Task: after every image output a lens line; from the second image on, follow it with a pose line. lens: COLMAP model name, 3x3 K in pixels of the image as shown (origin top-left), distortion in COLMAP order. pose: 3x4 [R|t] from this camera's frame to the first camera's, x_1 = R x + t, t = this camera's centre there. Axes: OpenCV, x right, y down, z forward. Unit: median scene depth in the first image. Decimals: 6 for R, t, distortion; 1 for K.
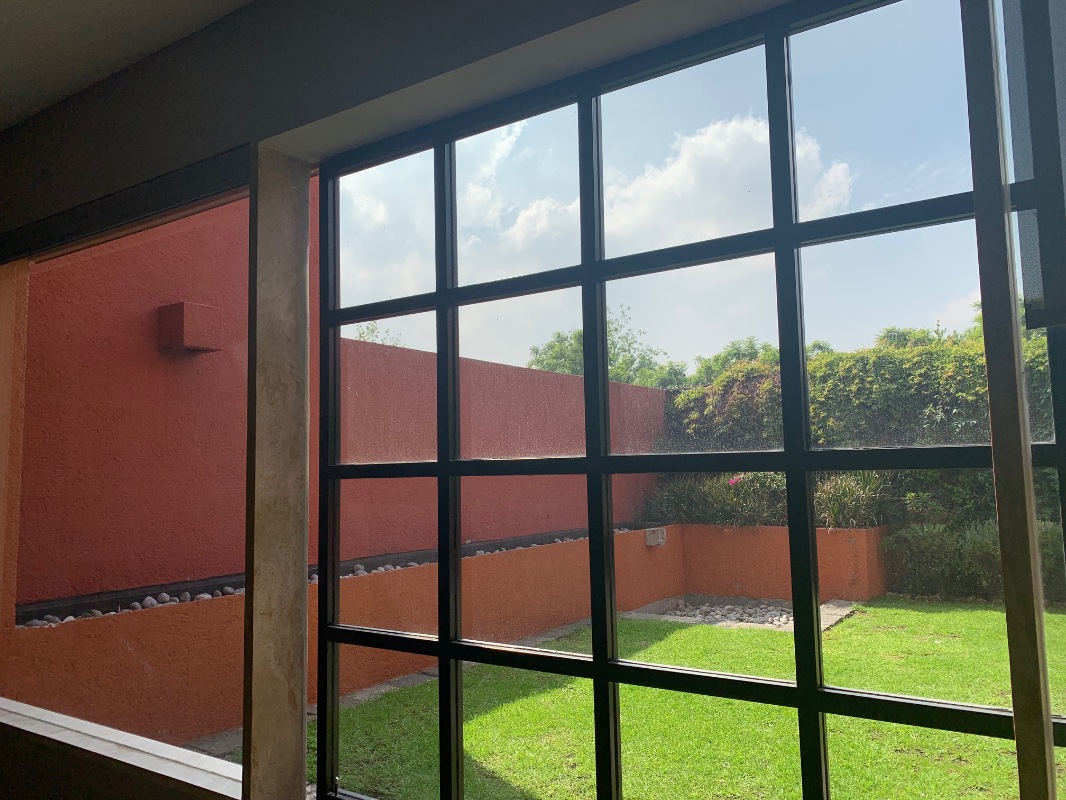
lens RADIAL K [[823.1, 0, 533.0], [0, 823.1, 400.0], [0, 0, 1]] dist [0.020096, 0.007640]
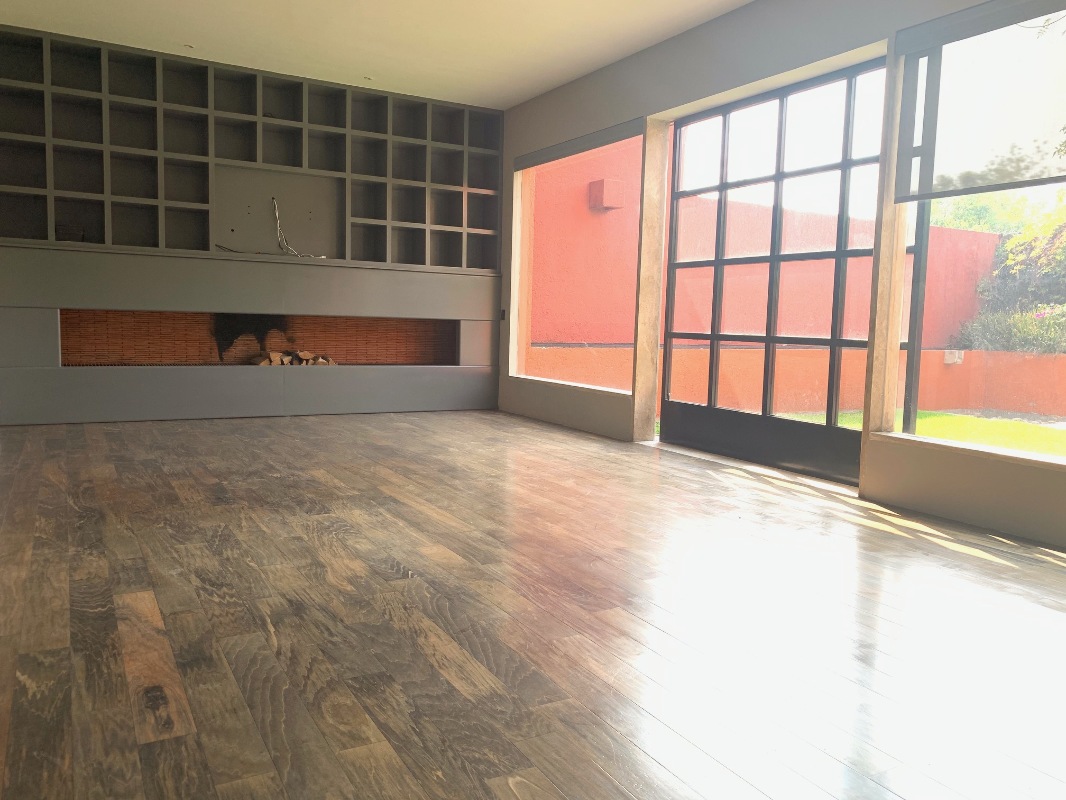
lens RADIAL K [[823.1, 0, 533.0], [0, 823.1, 400.0], [0, 0, 1]] dist [0.020096, 0.007640]
pose [[0.897517, 0.084425, -0.432823, 0.135011], [-0.006465, 0.983916, 0.178514, 0.015404], [0.440932, -0.157421, 0.883627, -0.392885]]
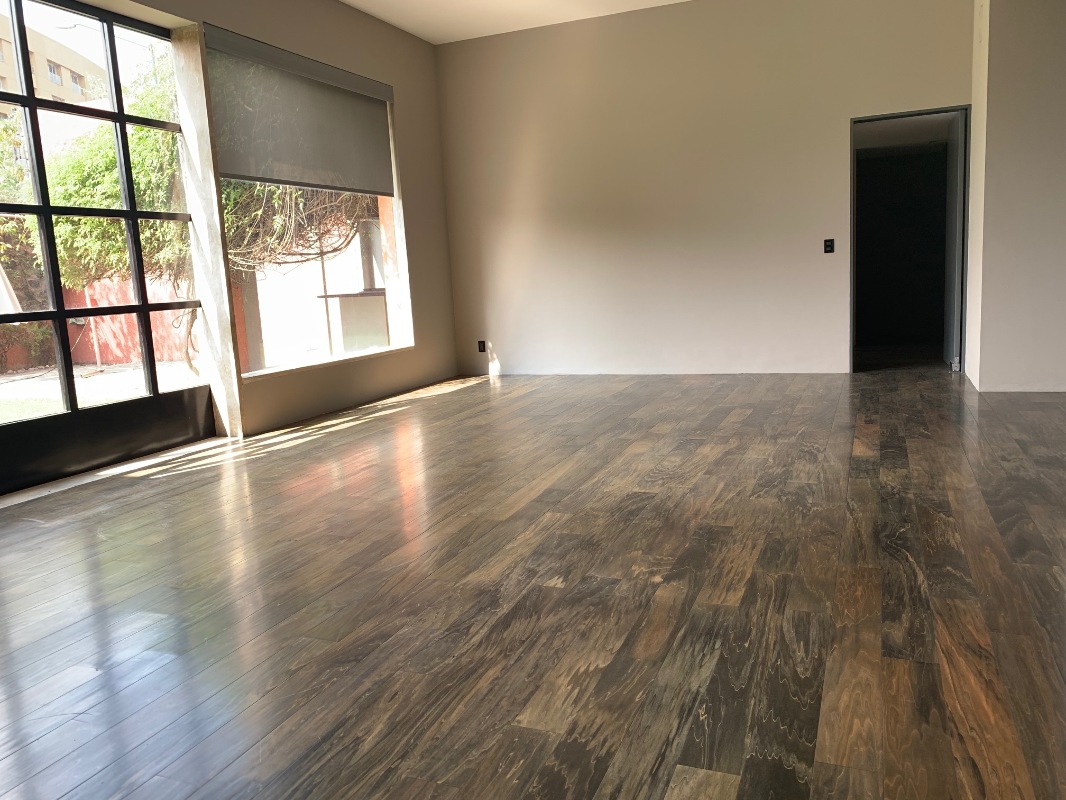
lens RADIAL K [[802.6, 0, 533.0], [0, 802.6, 400.0], [0, 0, 1]] dist [0.011464, -0.004109]
pose [[-0.200114, -0.128791, 0.971271, -0.509372], [-0.025523, 0.991672, 0.126237, 0.064196], [-0.979440, 0.000472, -0.201734, 0.067394]]
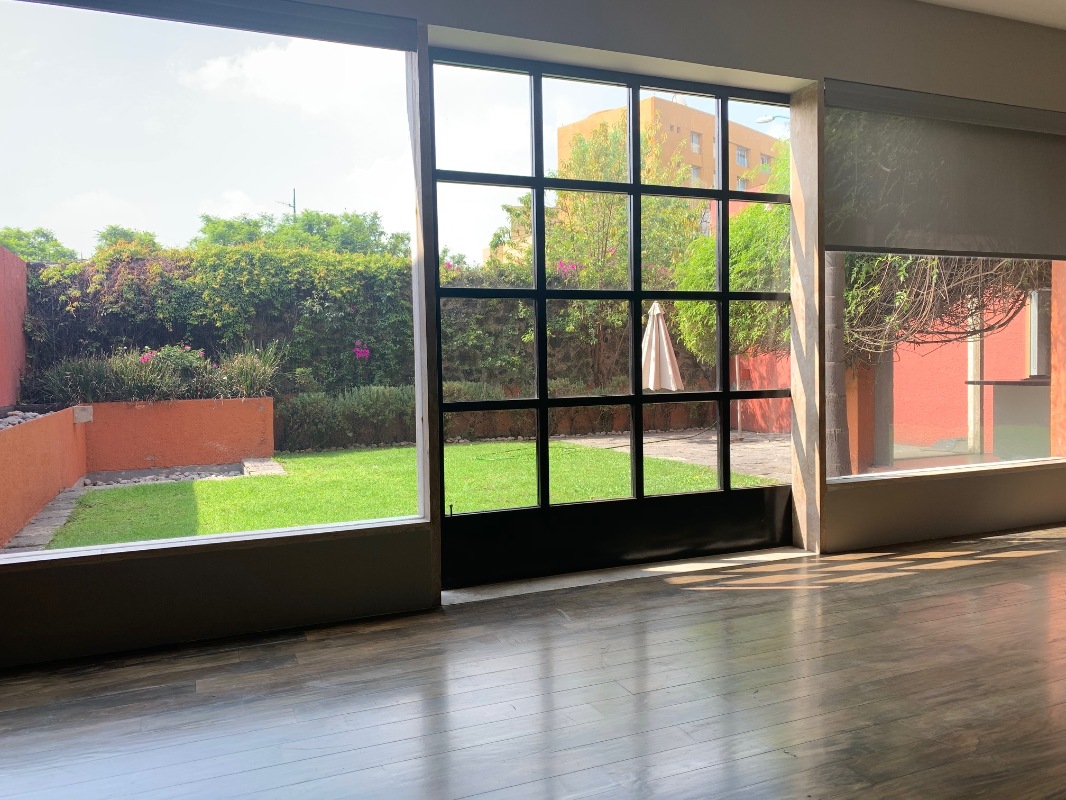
lens RADIAL K [[828.3, 0, 533.0], [0, 828.3, 400.0], [0, 0, 1]] dist [0.081263, -0.159030]
pose [[0.537241, -0.028274, 0.842955, -0.427099], [-0.060597, 0.995561, 0.072013, 0.051376], [-0.841249, -0.089769, 0.533143, 0.041237]]
